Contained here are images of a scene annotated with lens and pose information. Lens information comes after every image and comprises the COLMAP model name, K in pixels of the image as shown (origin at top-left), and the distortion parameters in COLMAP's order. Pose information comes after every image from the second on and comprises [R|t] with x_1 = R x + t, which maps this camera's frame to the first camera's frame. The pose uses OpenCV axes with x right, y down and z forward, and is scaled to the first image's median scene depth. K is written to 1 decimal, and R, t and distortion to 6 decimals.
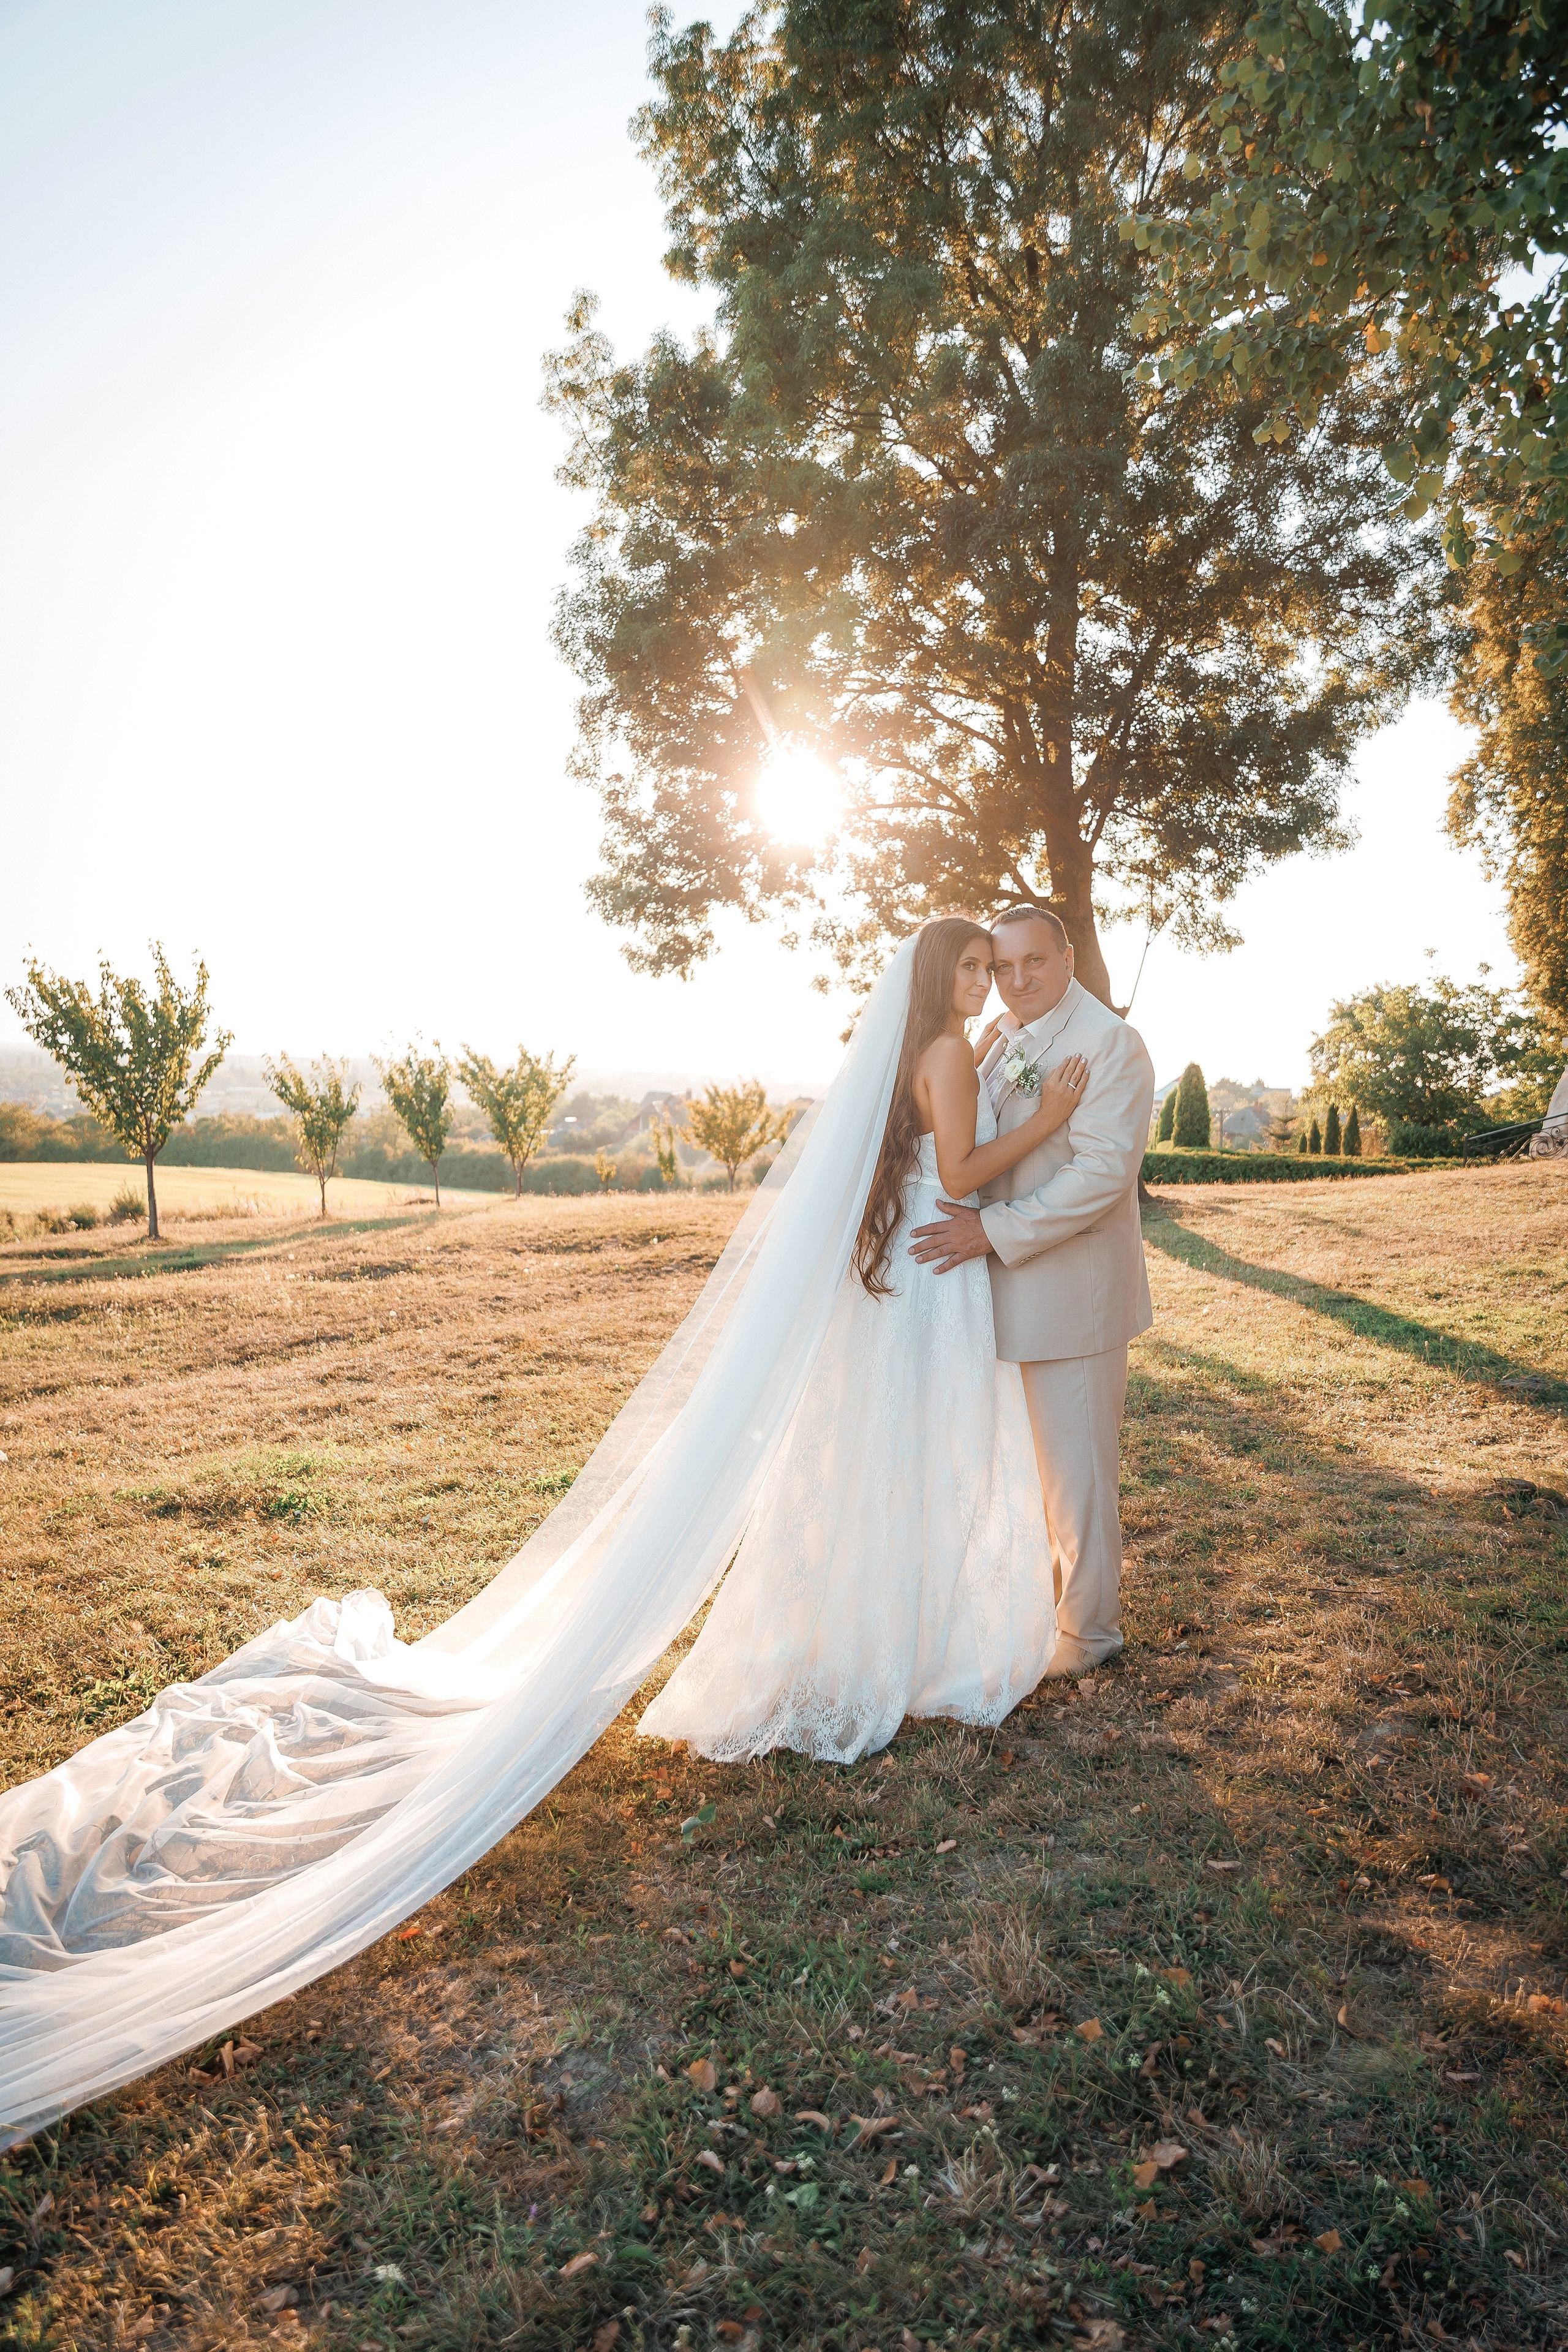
lens RADIAL K [[1644.2, 0, 776.4], [0, 1644.2, 1184.4], [0, 0, 1]] dist [-0.005994, -0.009115]
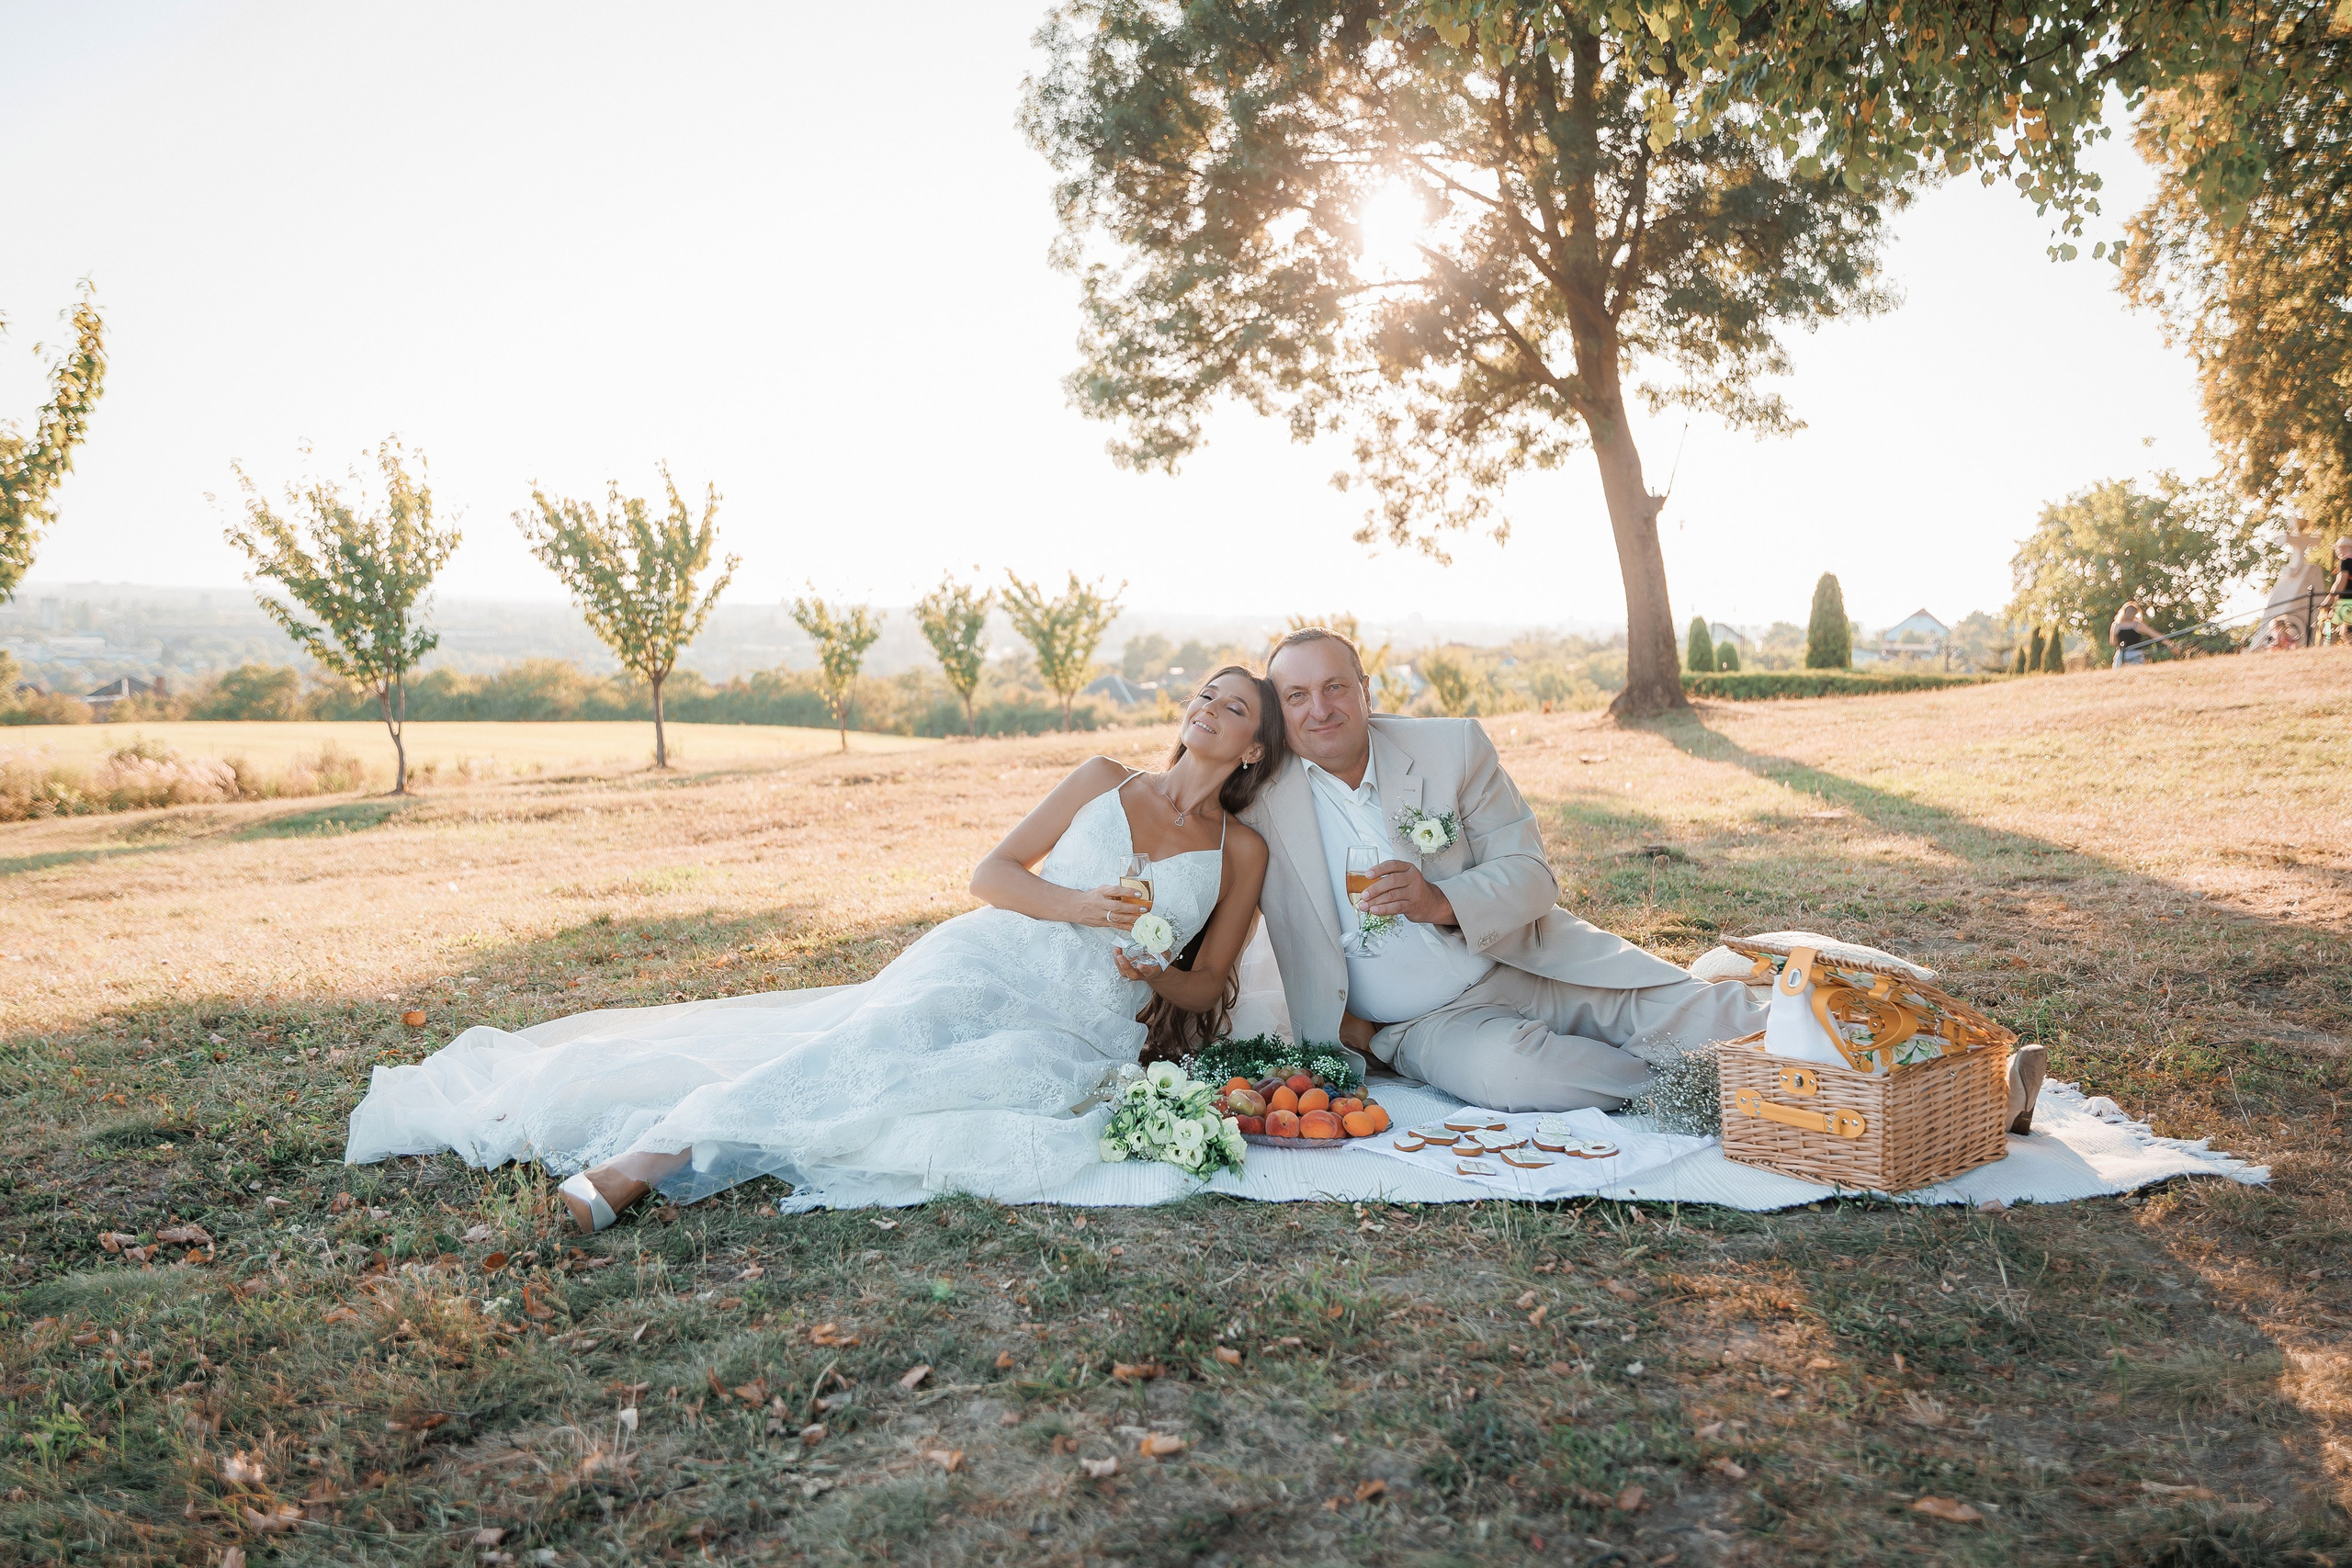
lens RADIAL K [[1954.6, 0, 1173.6], [0, 1954.6, 780.9], [0, 0, 1]] dist [-0.007849, -0.002698]
pose [[0.990920, -0.005719, -0.134330, 0.090176], [0.007590, 0.999881, 0.013416, 0.034921], [0.134237, -0.014314, 0.990846, -0.117266]]
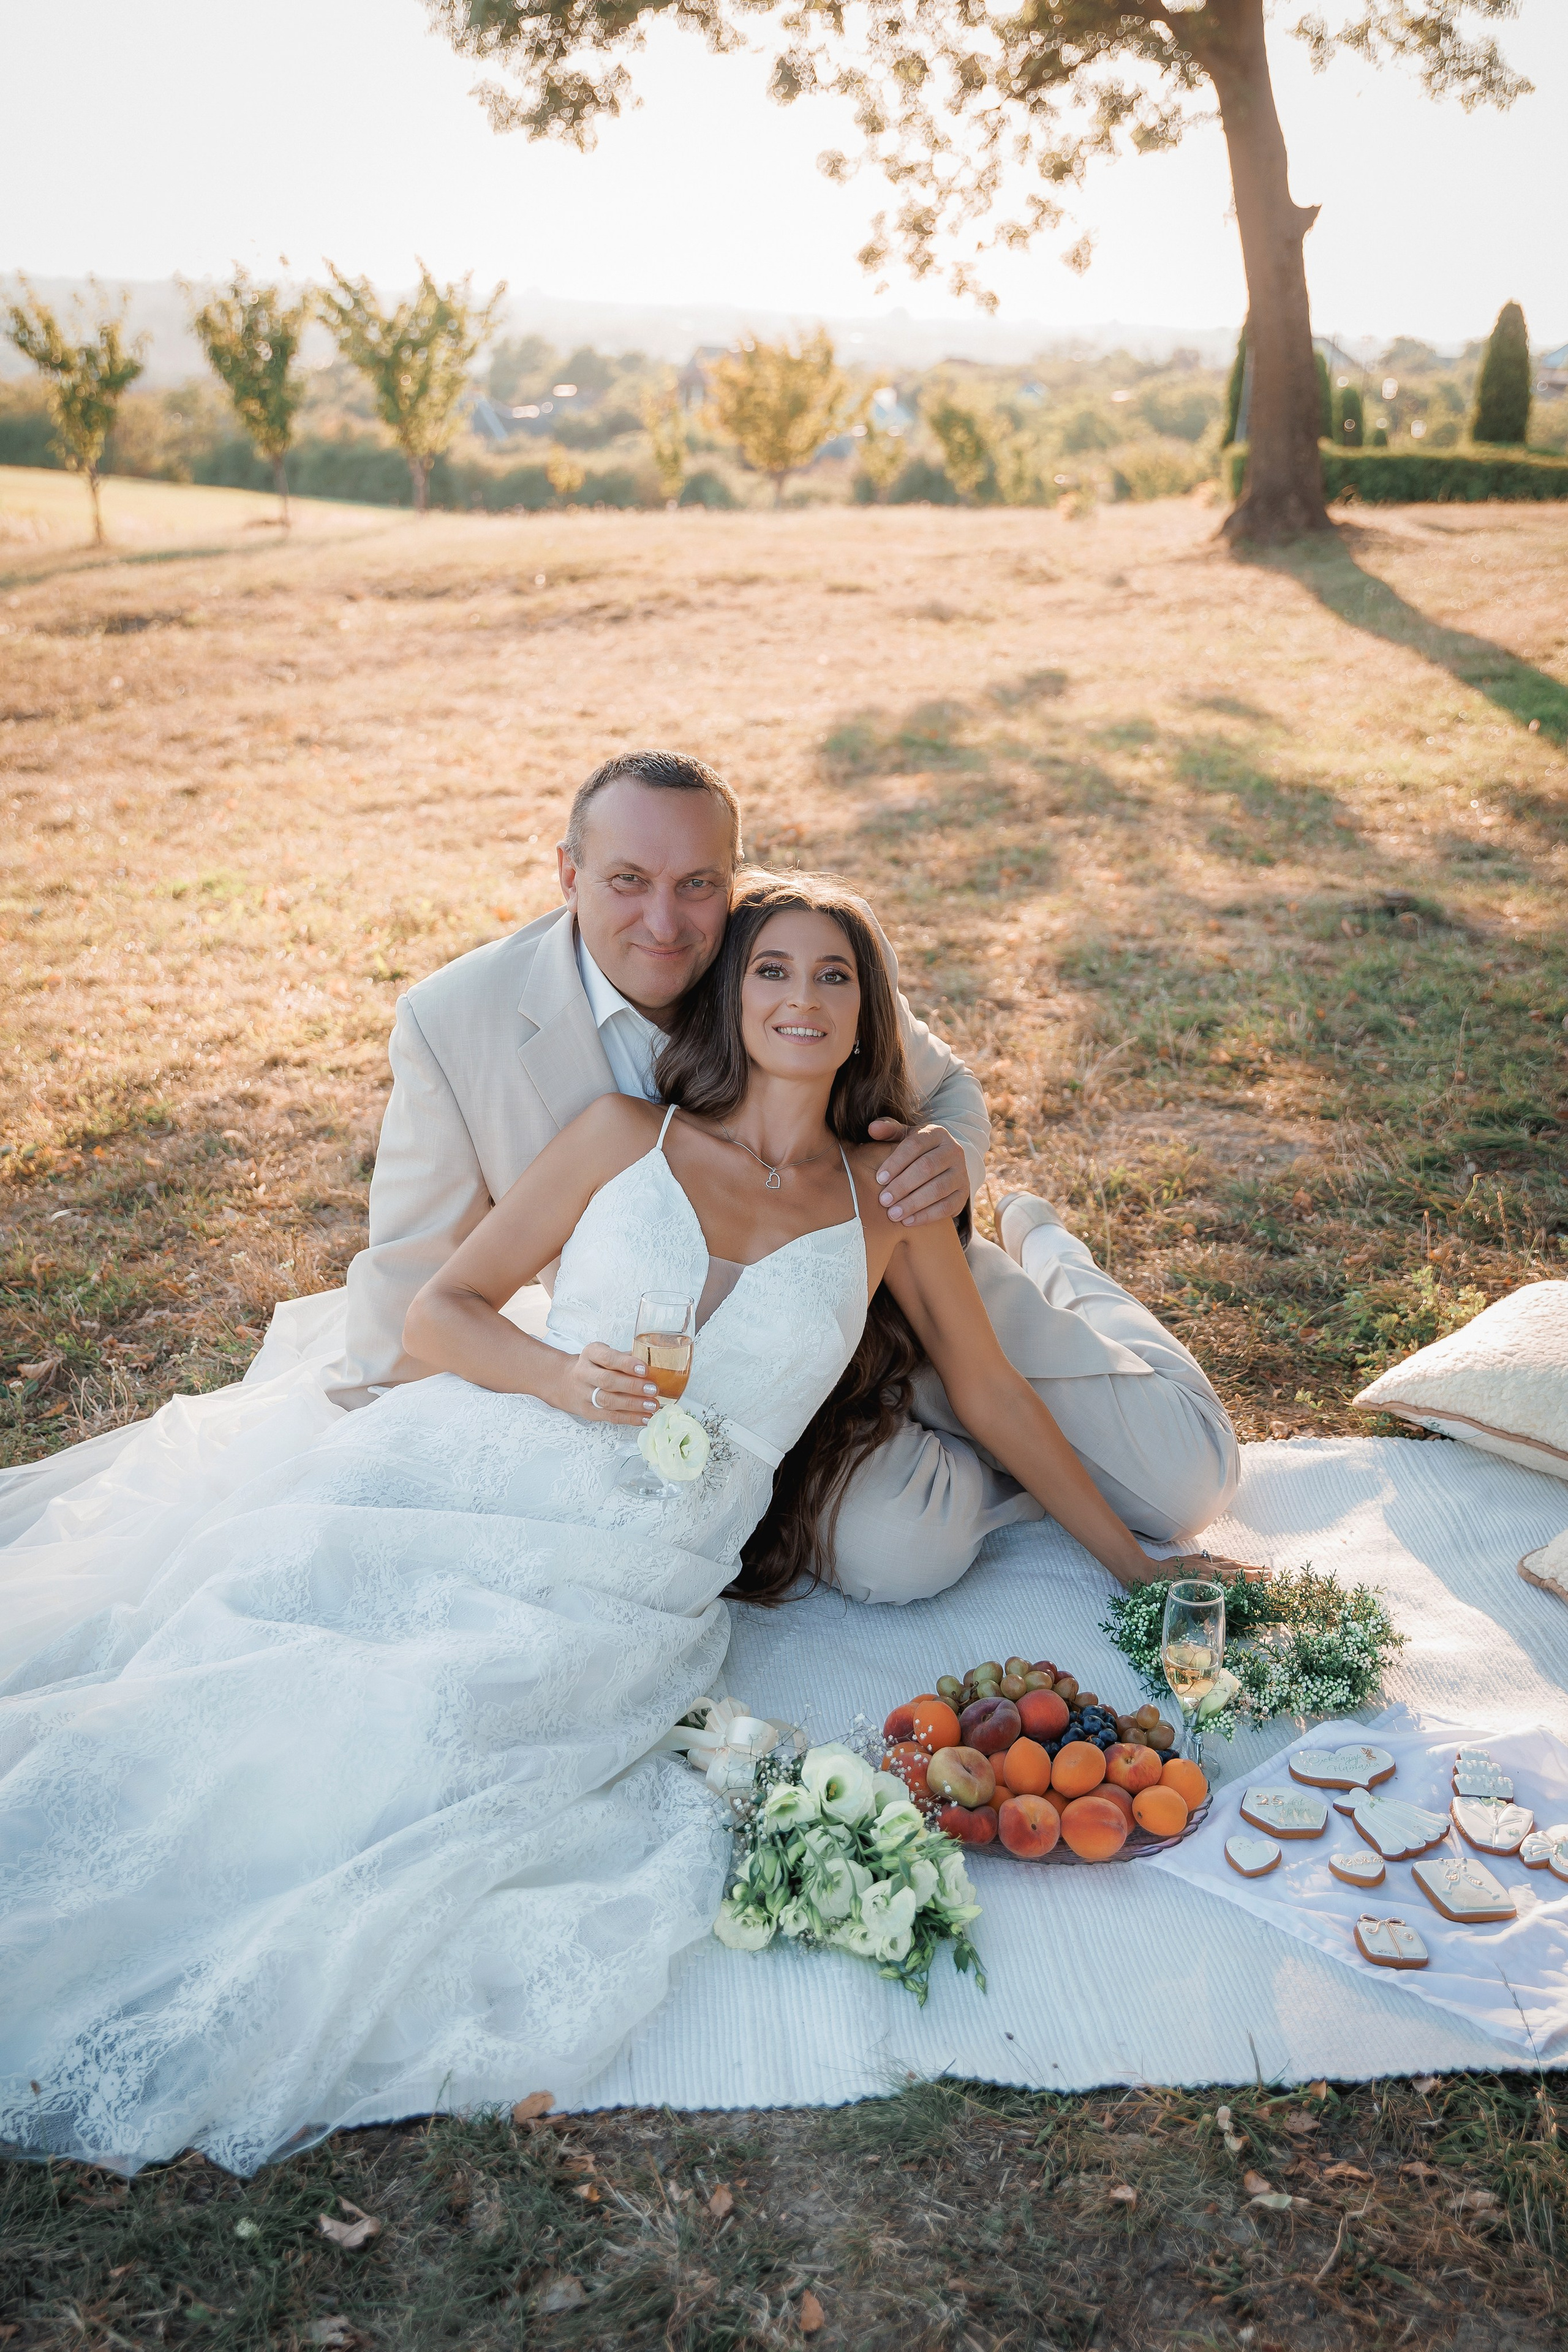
lens RADIAL K [[2621.8, 0, 777.4], [0, 2621.8, 1198.7], [0, 0, 1]] dist [0.006753, 0.000000]
pose [[0.998523, 0.022452, -0.049480, 0.069058], [-0.009094, 0.966851, 0.255179, 0.004255], [0.053569, -0.254352, 0.965627, -0.061411]]
